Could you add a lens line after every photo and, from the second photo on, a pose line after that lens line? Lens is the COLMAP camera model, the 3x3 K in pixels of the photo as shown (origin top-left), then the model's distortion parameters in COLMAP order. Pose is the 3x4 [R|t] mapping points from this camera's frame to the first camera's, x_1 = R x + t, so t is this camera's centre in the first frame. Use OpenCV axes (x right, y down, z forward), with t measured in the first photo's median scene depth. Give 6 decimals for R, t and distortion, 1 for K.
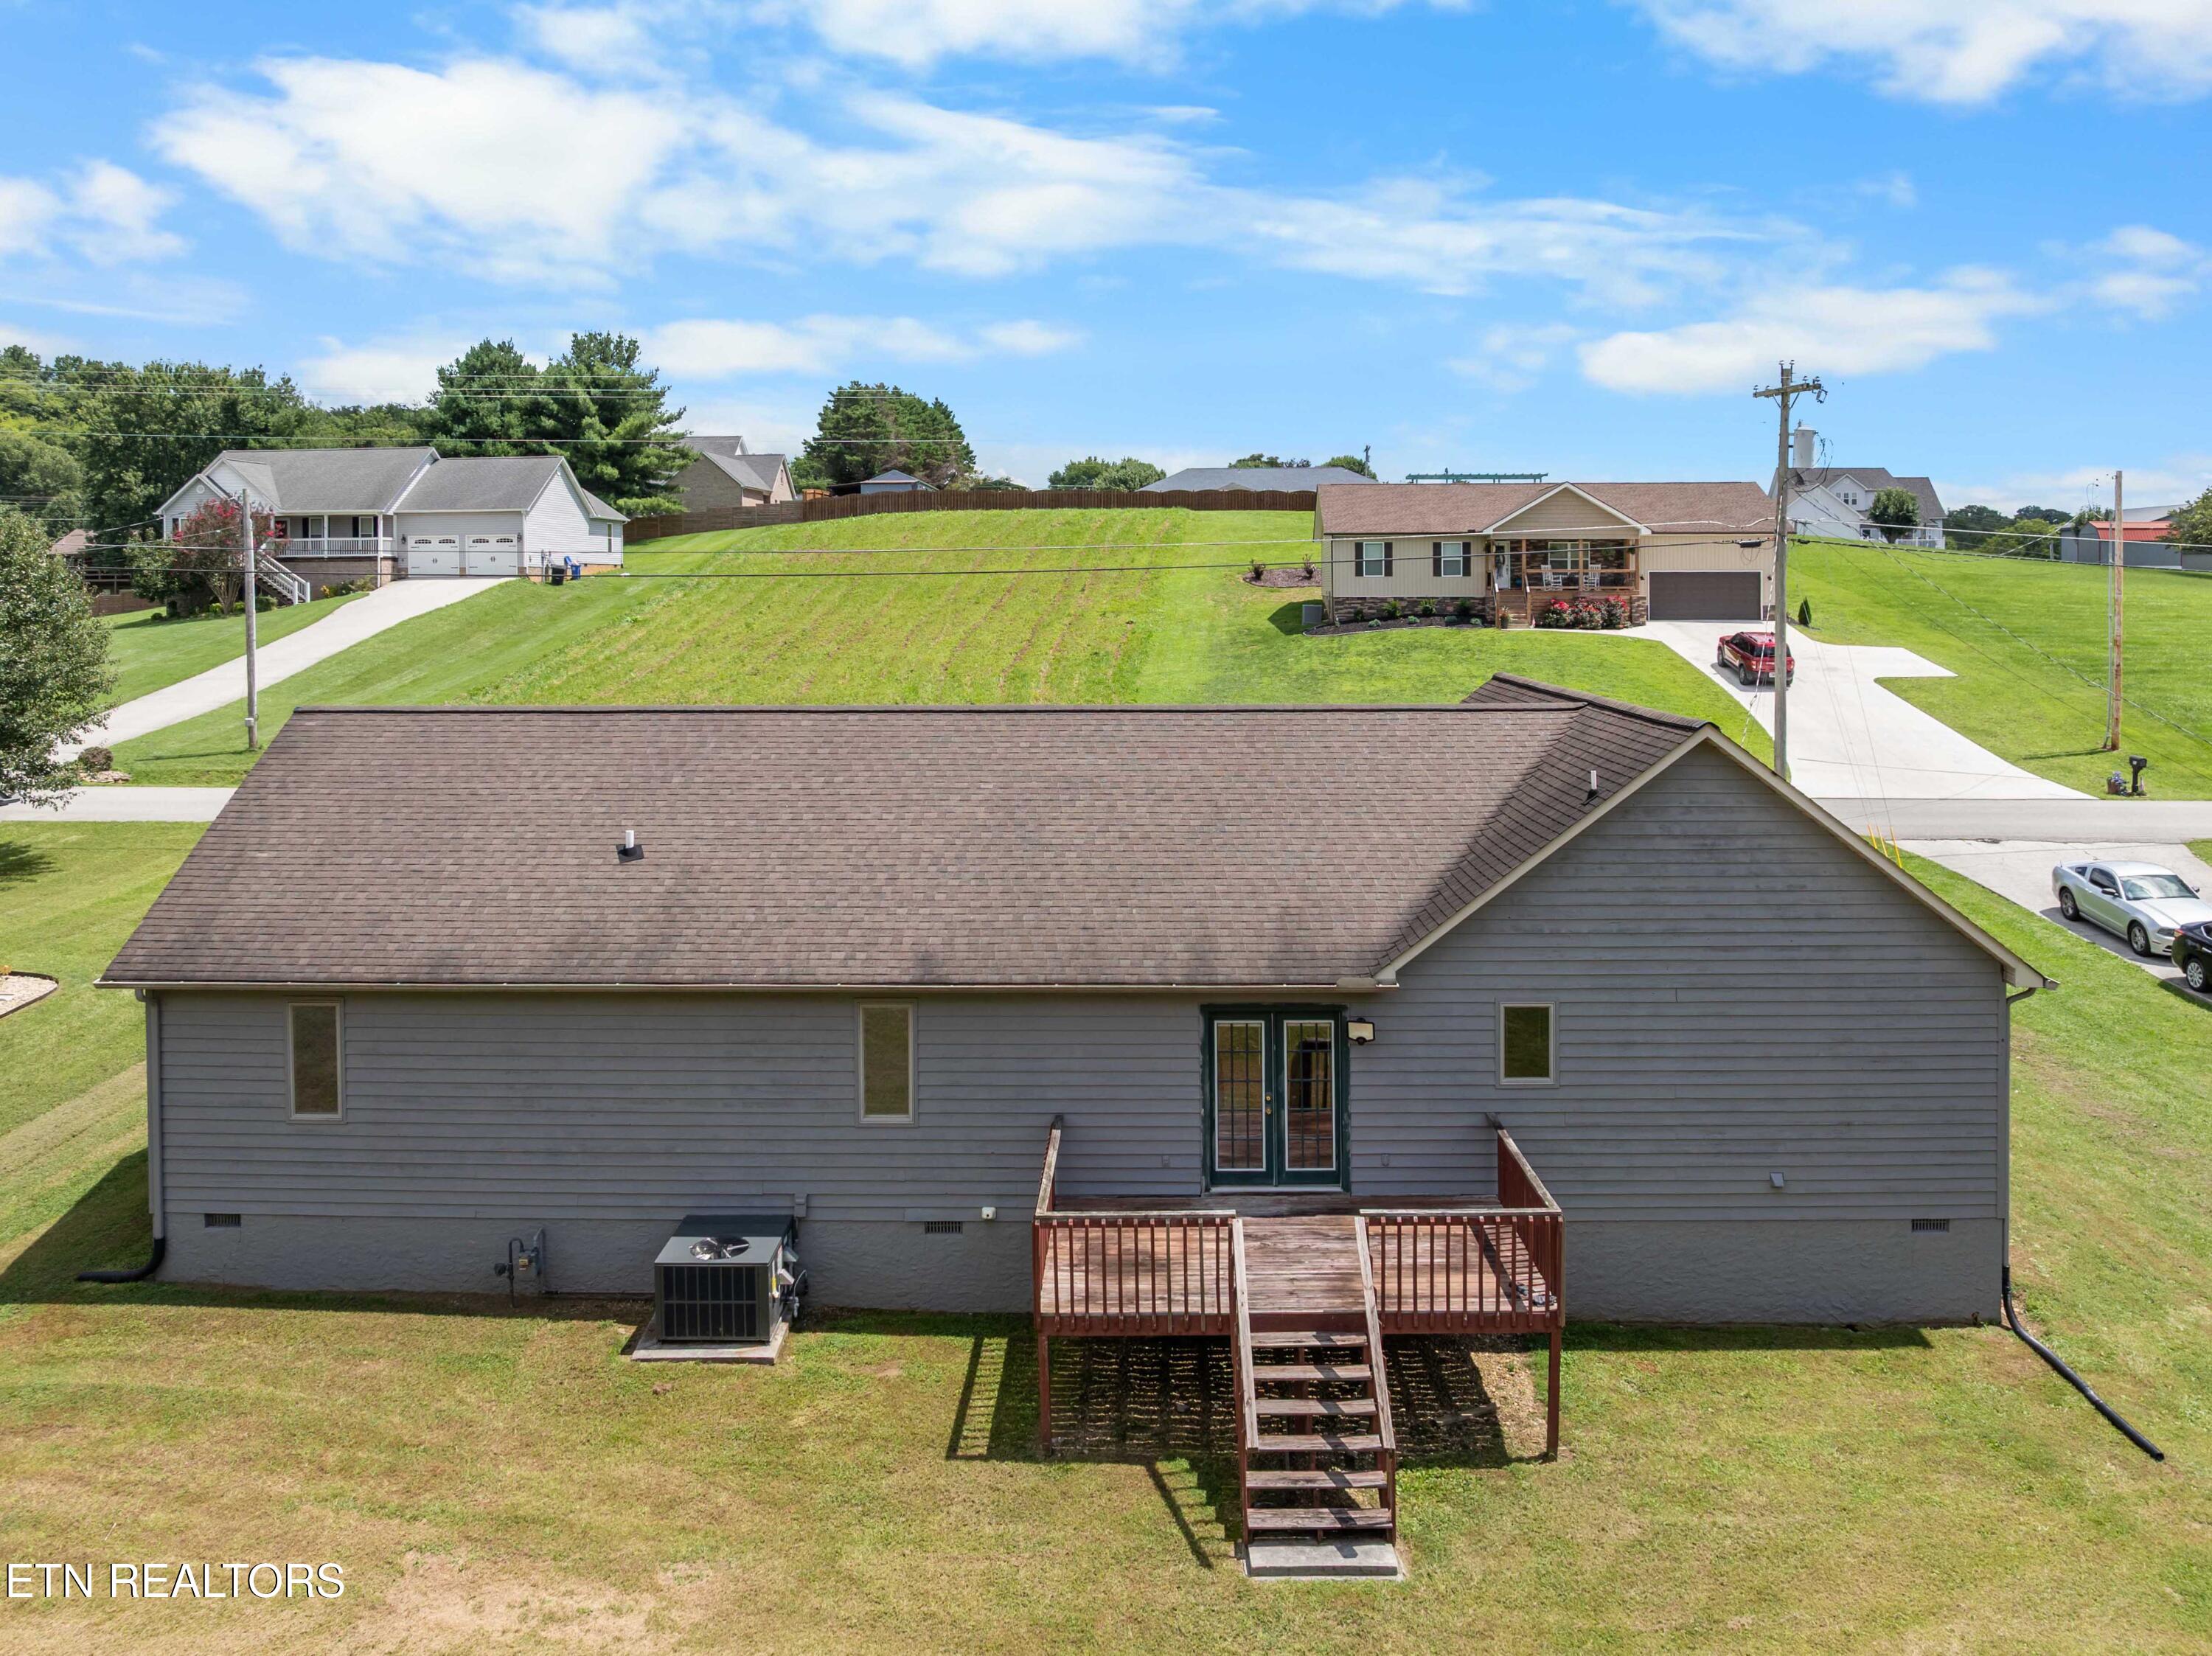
lens RADIAL K [[1765.8, 0, 1107.7], [0, 1765.8, 631.1], [0, 0, 1]] dist [-0.010160, -0.008909]
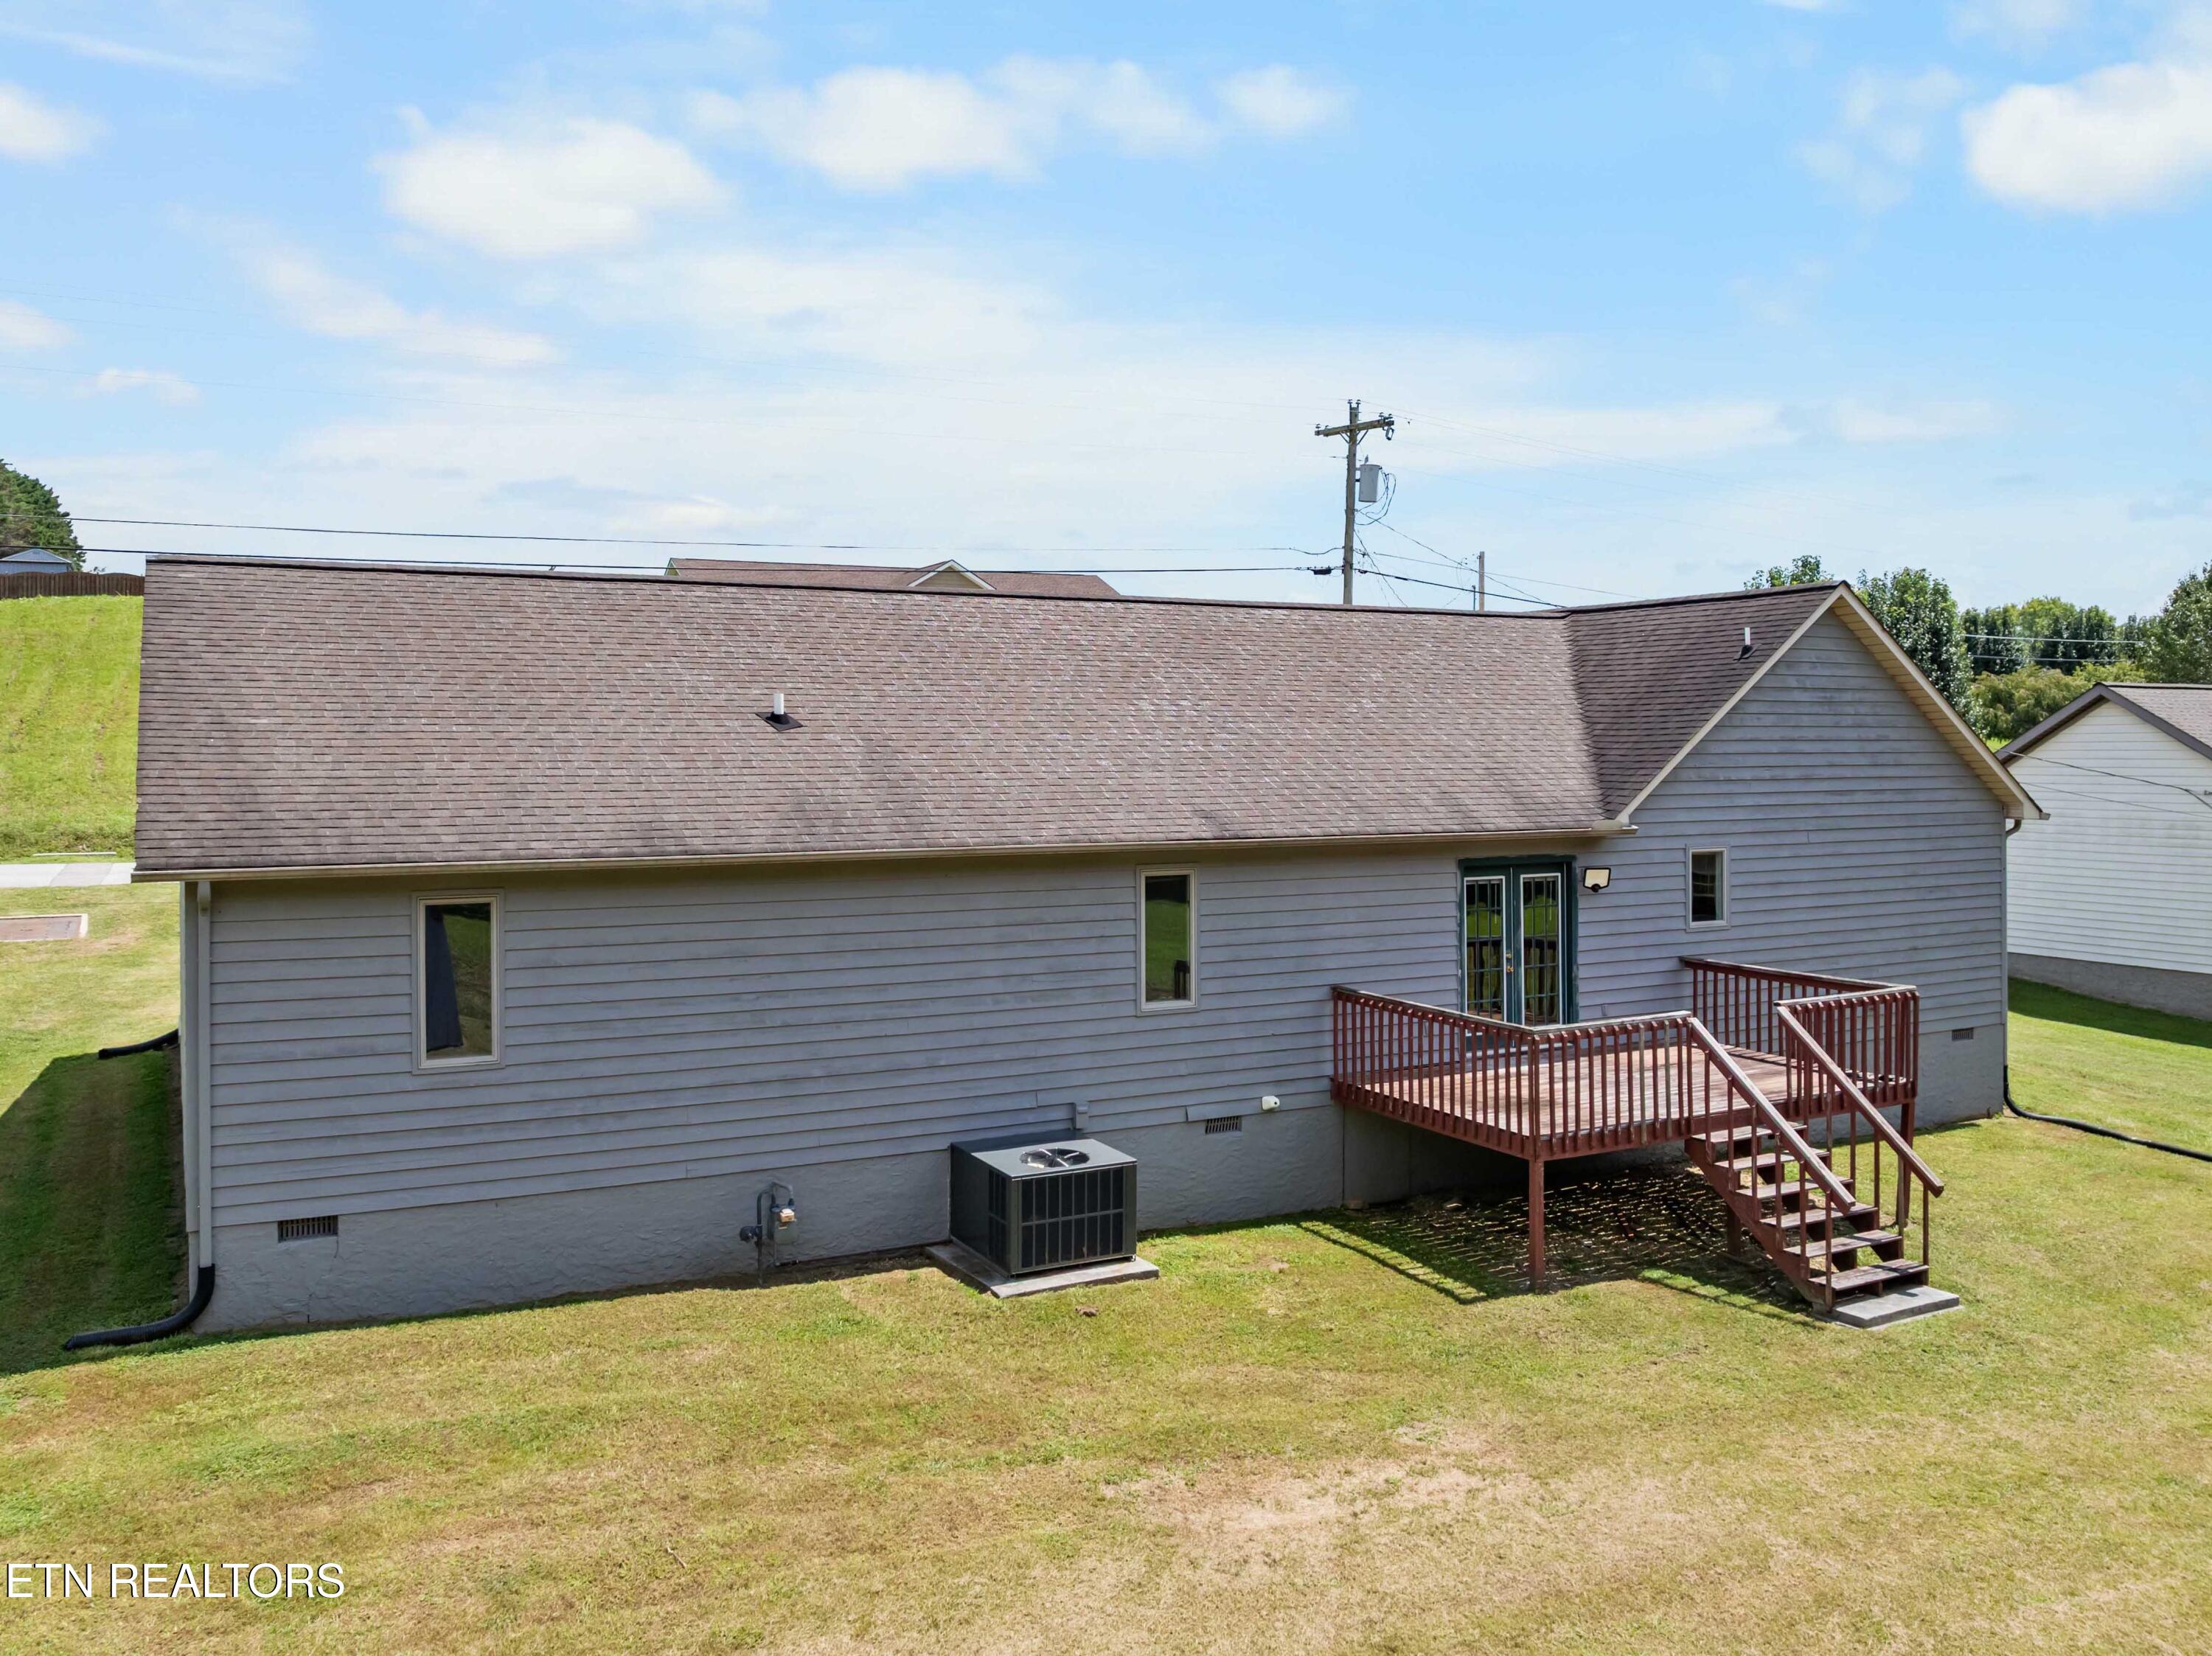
lens RADIAL K [[1810.3, 0, 1152.1], [0, 1810.3, 721.7], [0, 0, 1]] dist [-0.004014, -0.014897]
pose [[0.870778, 0.008007, 0.491611, -0.573628], [0.009268, 0.999422, -0.032694, 0.168111], [-0.491588, 0.033026, 0.870201, 0.228527]]
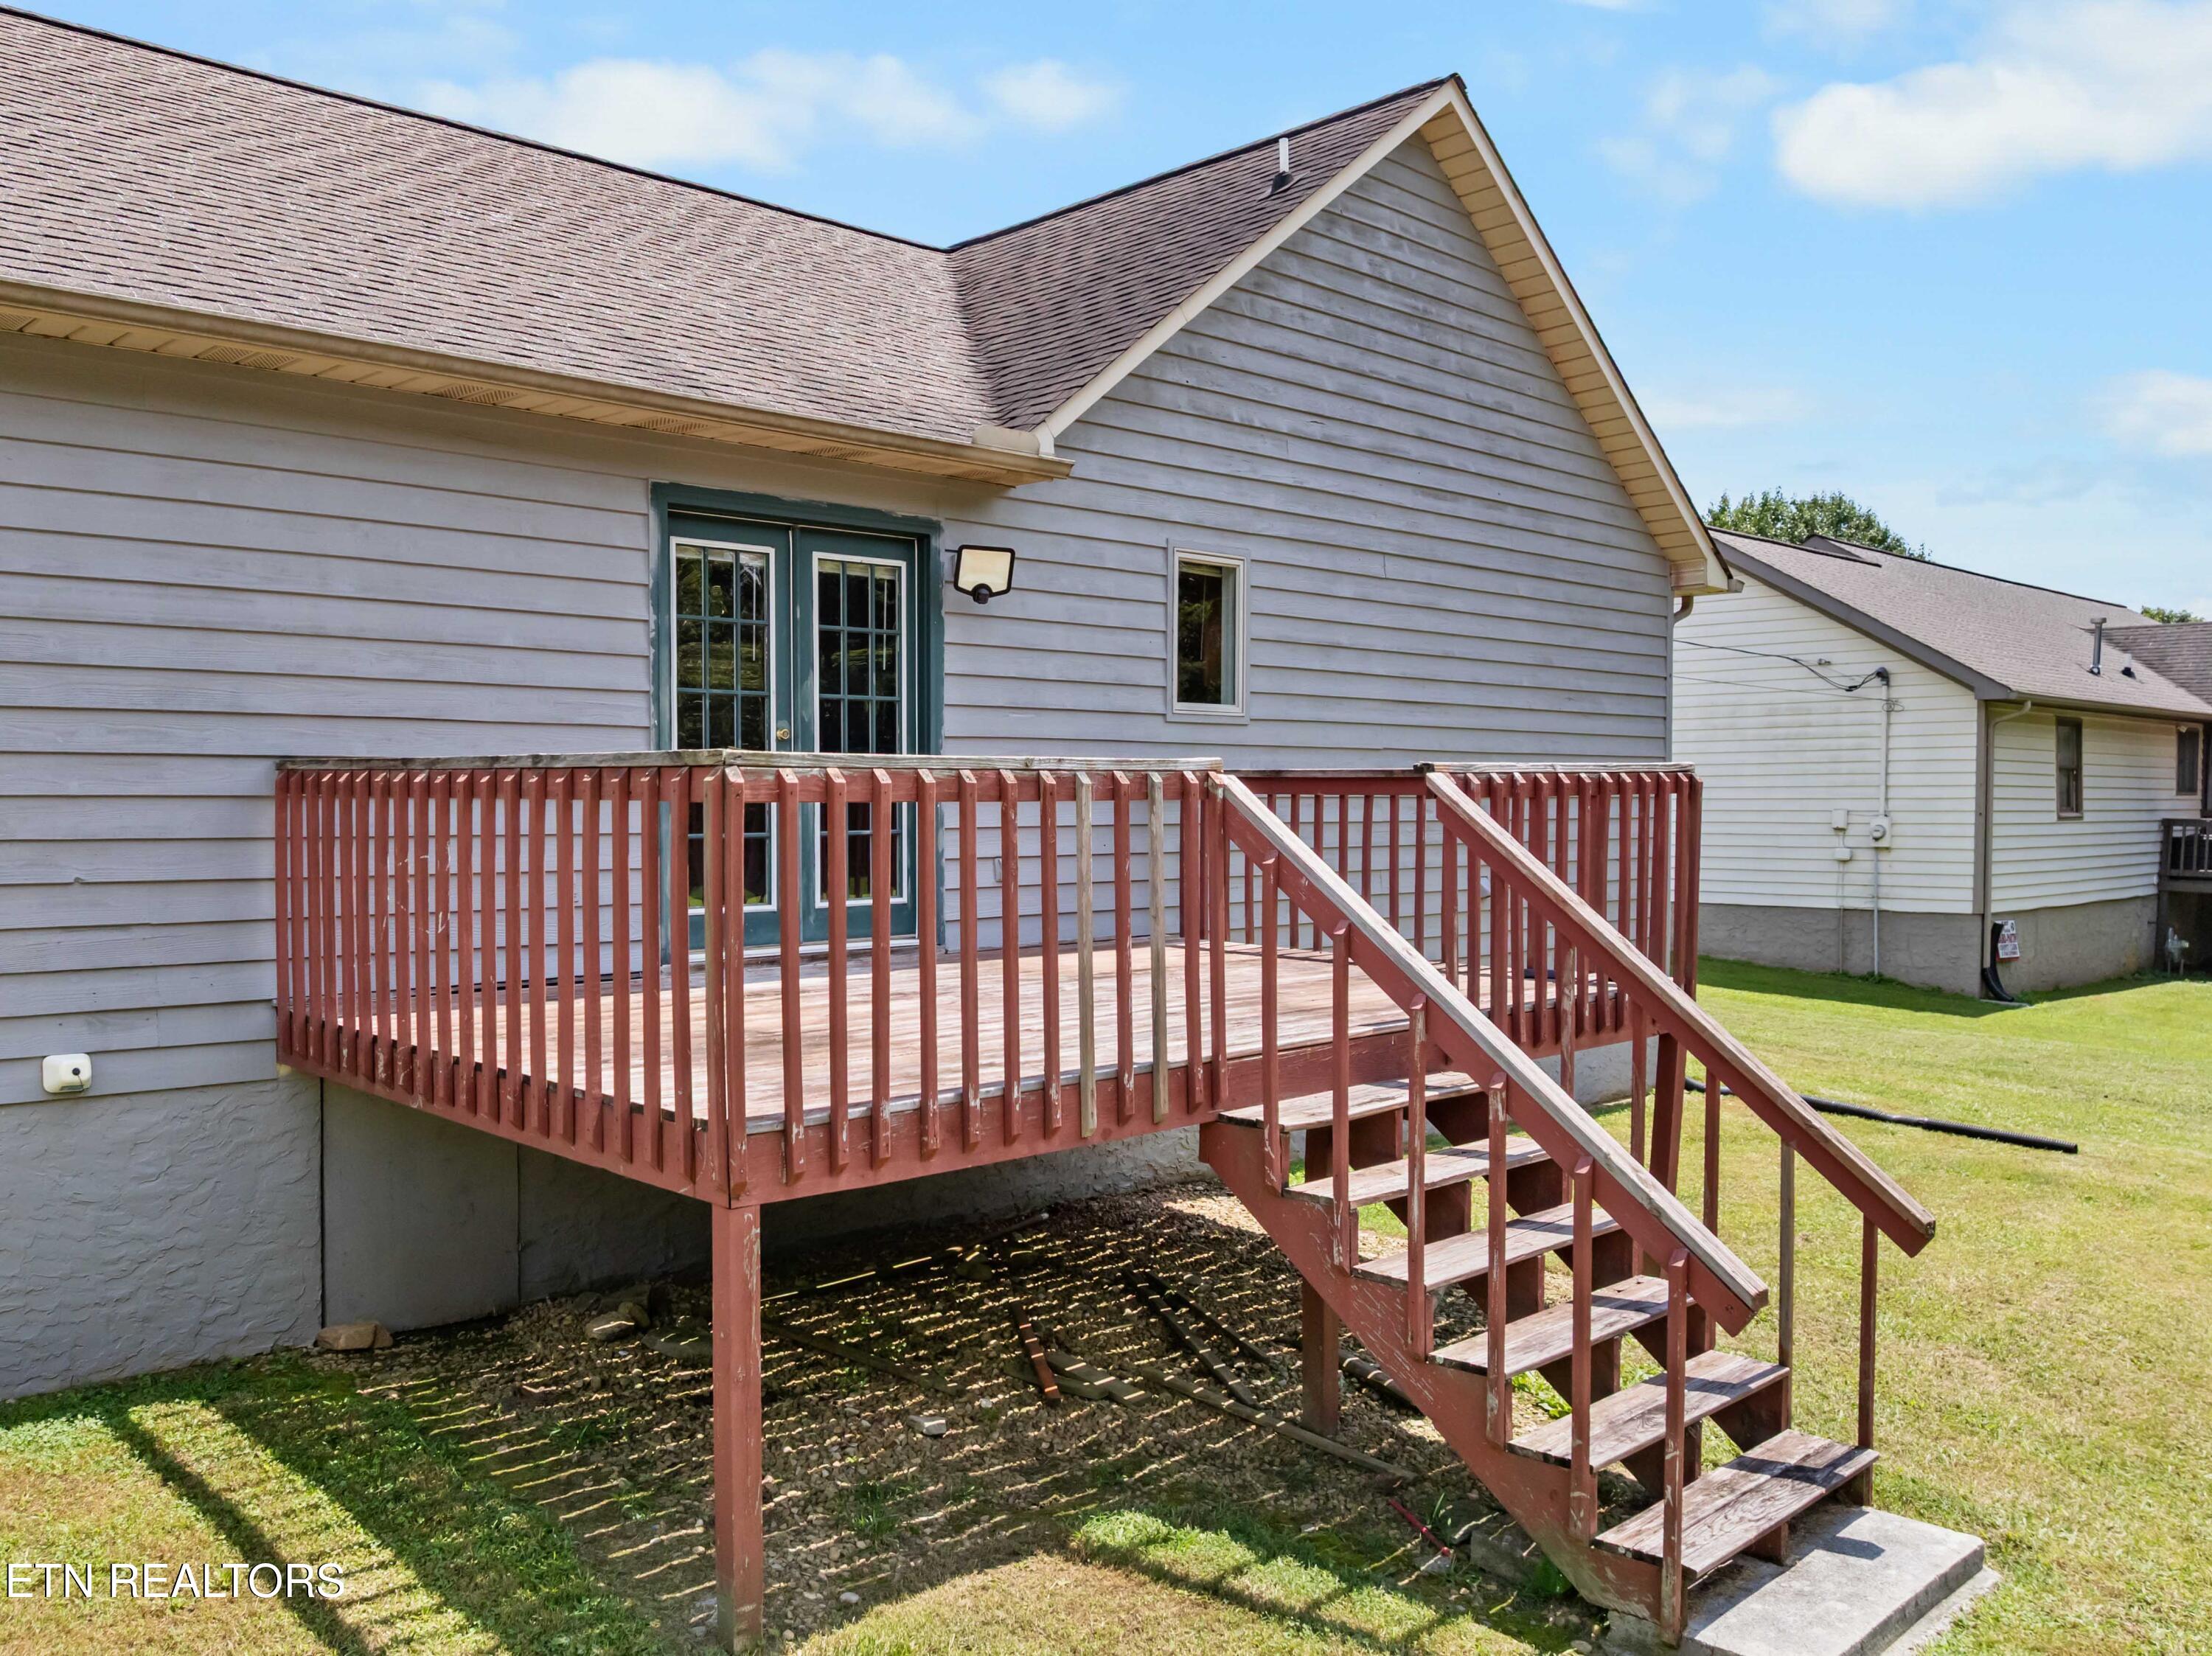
lens RADIAL K [[1790.0, 0, 998.3], [0, 1790.0, 838.0], [0, 0, 1]] dist [-0.018380, -0.010955]
pose [[0.739709, -0.009687, 0.672857, -0.158282], [0.010291, 0.999942, 0.003082, 0.290634], [-0.672848, 0.004645, 0.739766, 0.656241]]
